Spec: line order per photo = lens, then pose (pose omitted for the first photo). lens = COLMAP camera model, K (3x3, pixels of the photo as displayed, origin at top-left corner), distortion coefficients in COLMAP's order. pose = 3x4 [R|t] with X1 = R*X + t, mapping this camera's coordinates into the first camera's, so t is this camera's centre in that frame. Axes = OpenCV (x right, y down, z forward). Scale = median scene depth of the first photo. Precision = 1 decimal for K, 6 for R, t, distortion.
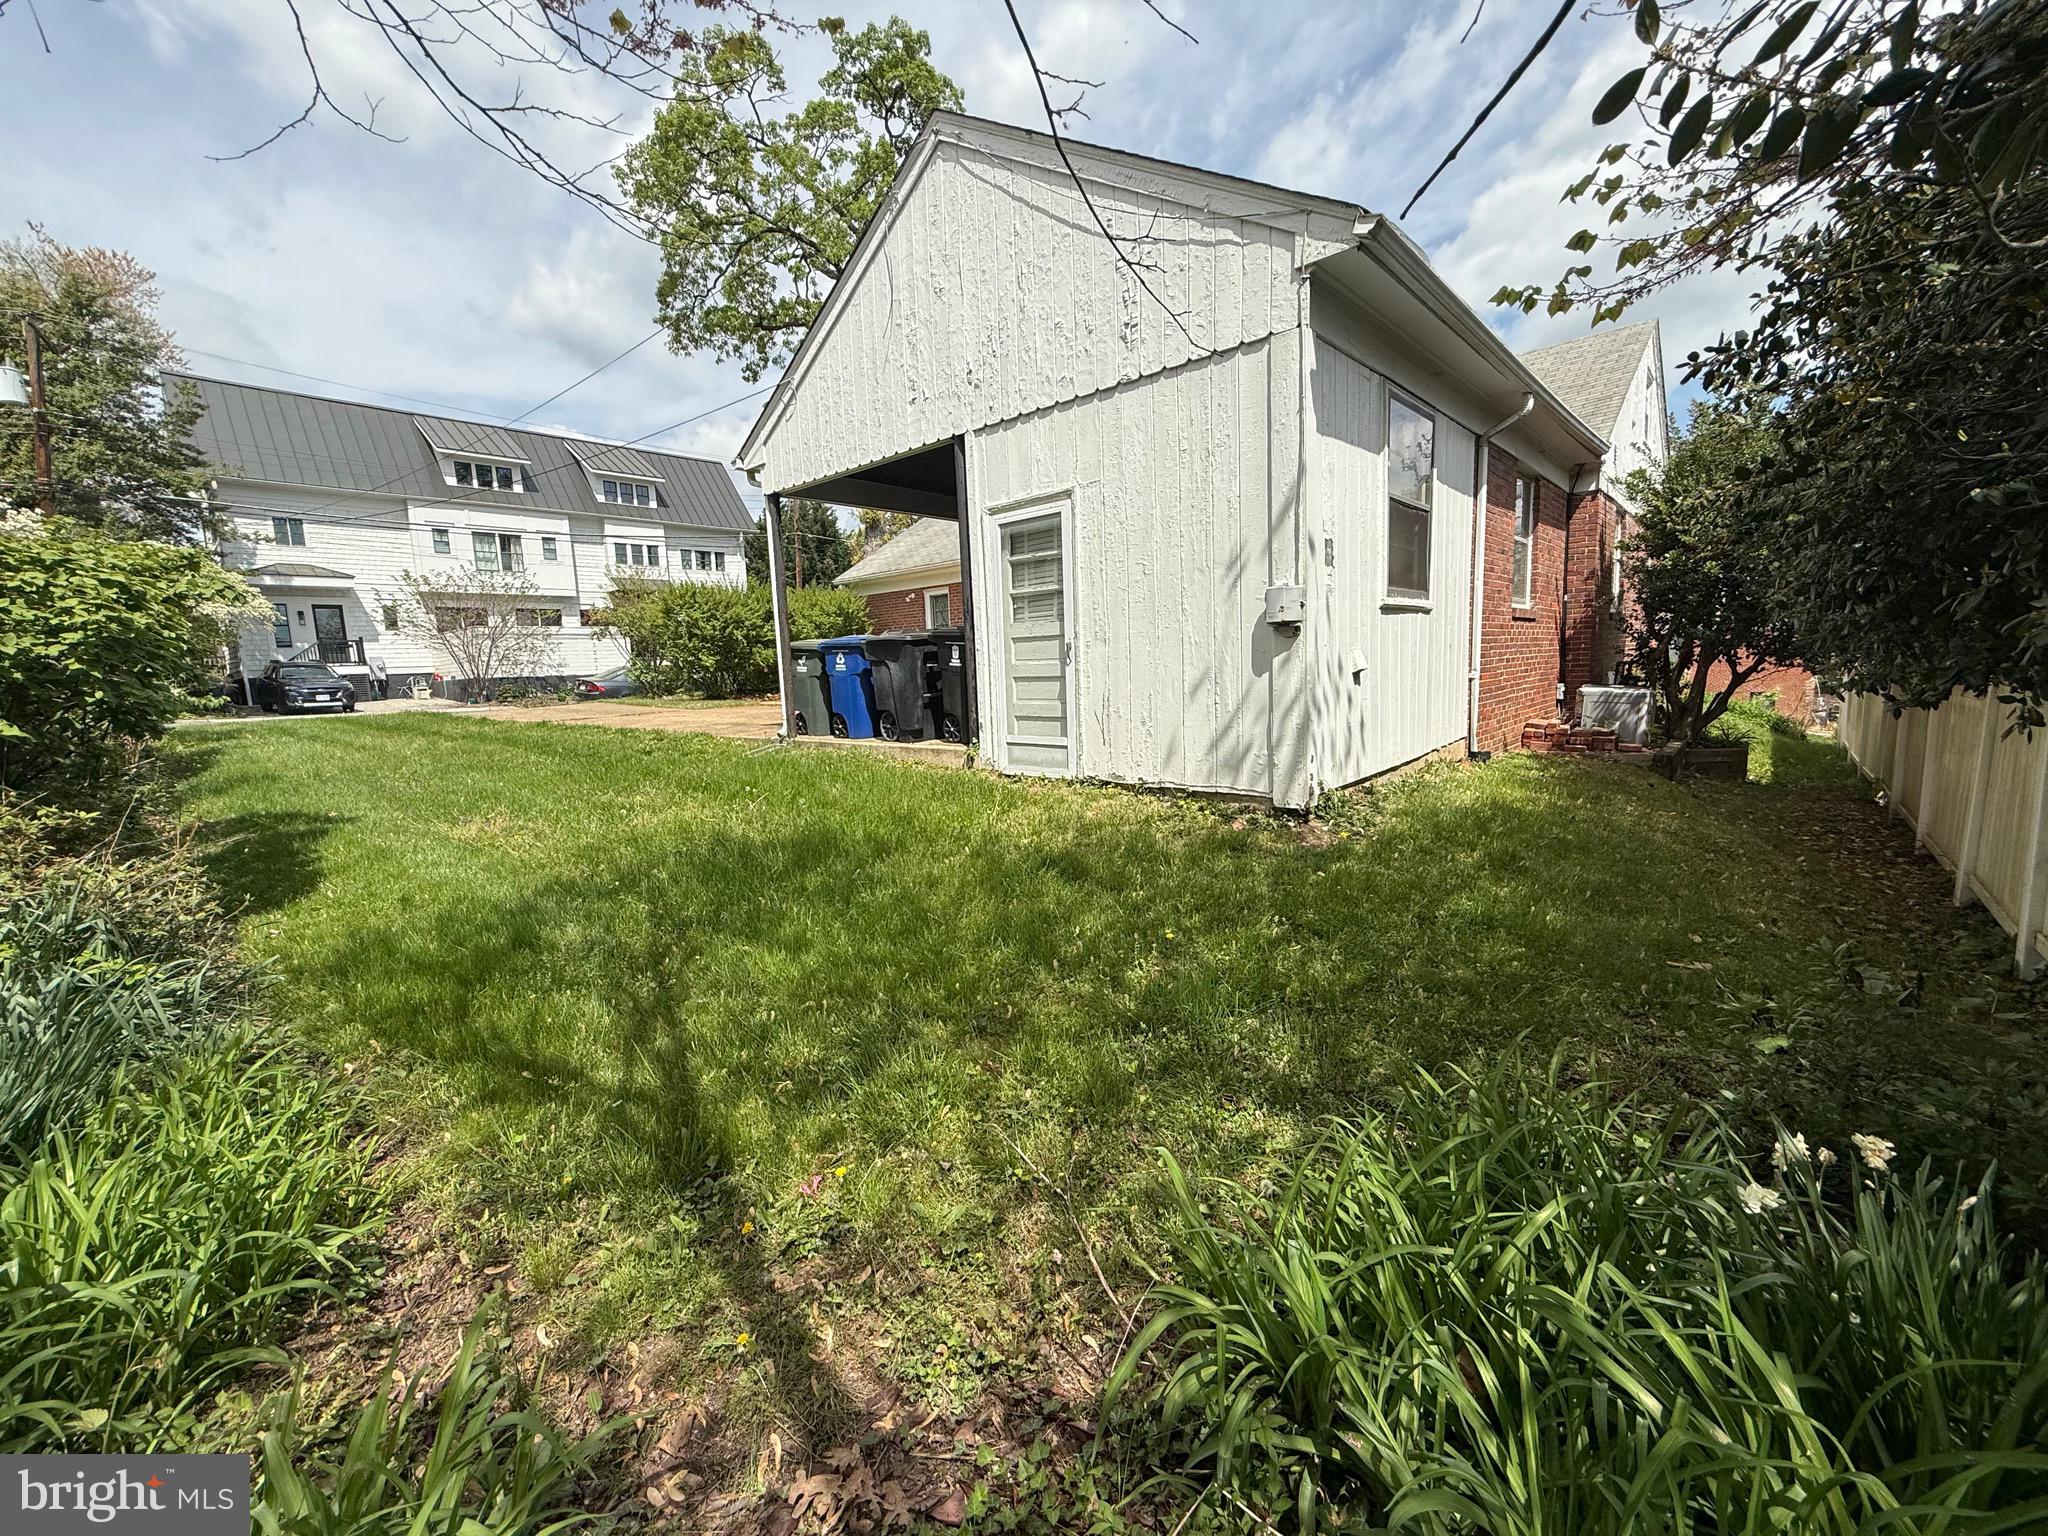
lens RADIAL K [[825.3, 0, 1021.8], [0, 825.3, 775.2], [0, 0, 1]] dist [0.004006, 0.000083]
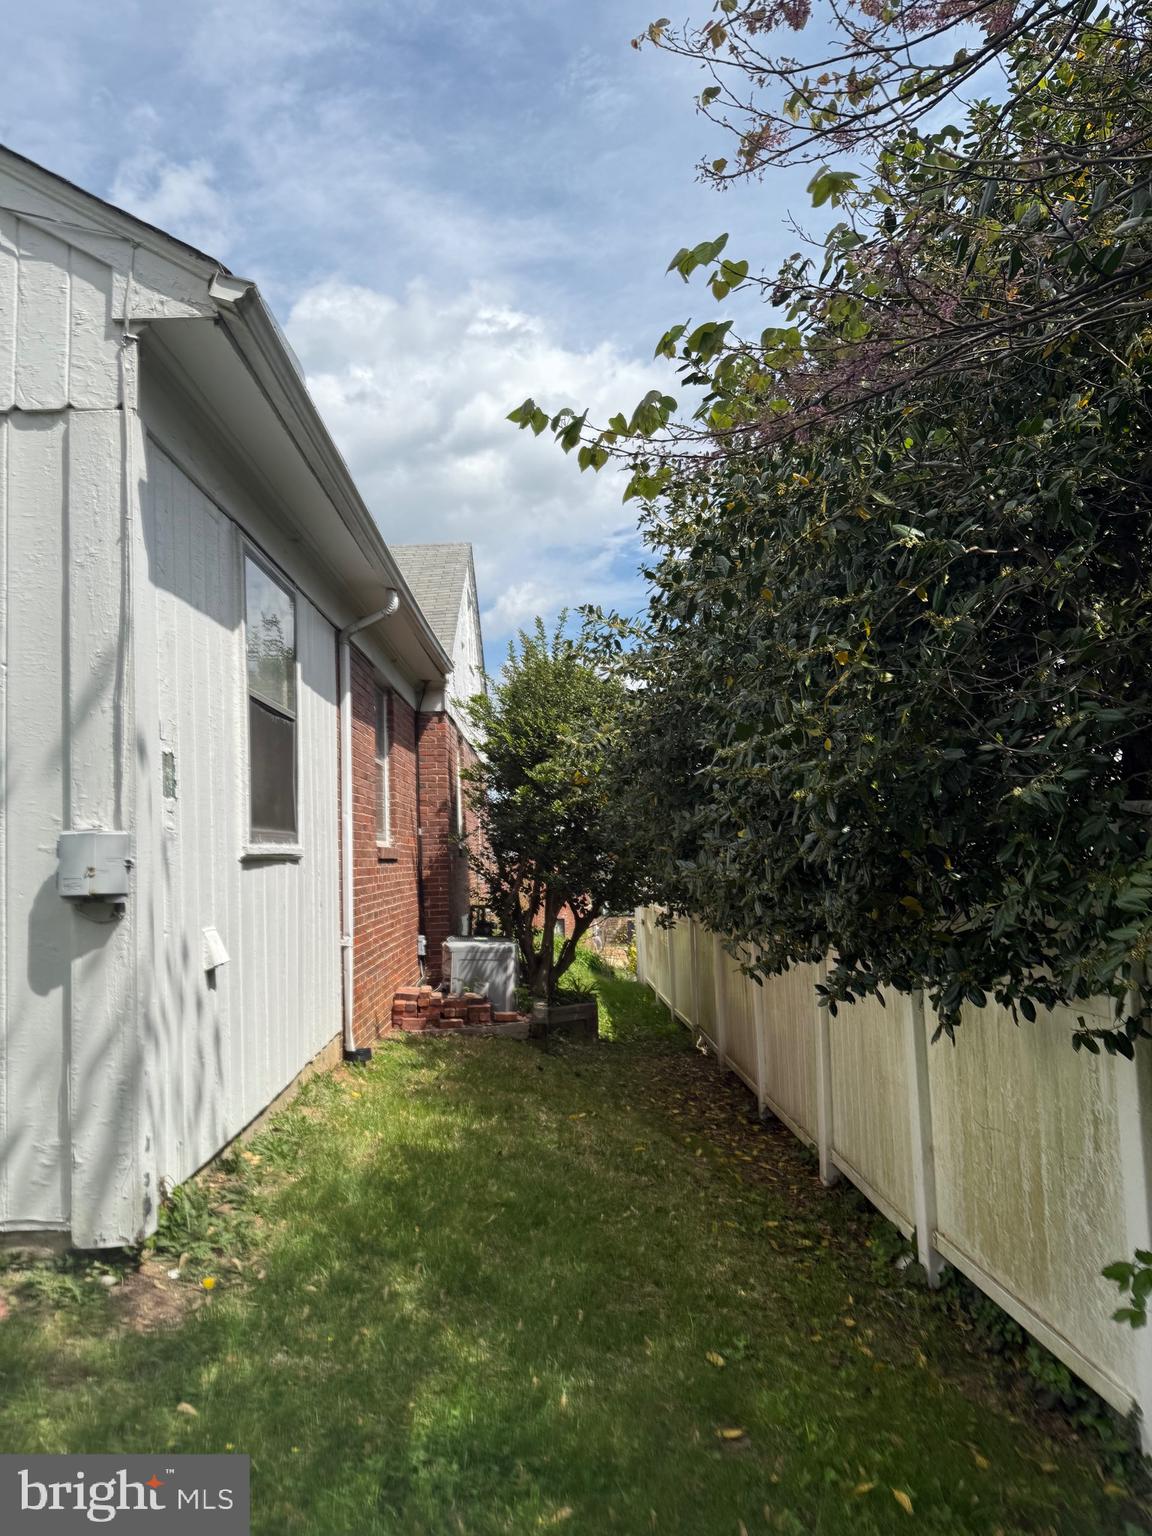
lens RADIAL K [[1071.1, 0, 578.0], [0, 1071.1, 769.8], [0, 0, 1]] dist [0.017854, -0.013536]
pose [[0.718785, 0.070301, 0.691669, 0.032685], [0.095923, 0.975331, -0.198817, -0.061550], [-0.688583, 0.209253, 0.694310, 0.175699]]
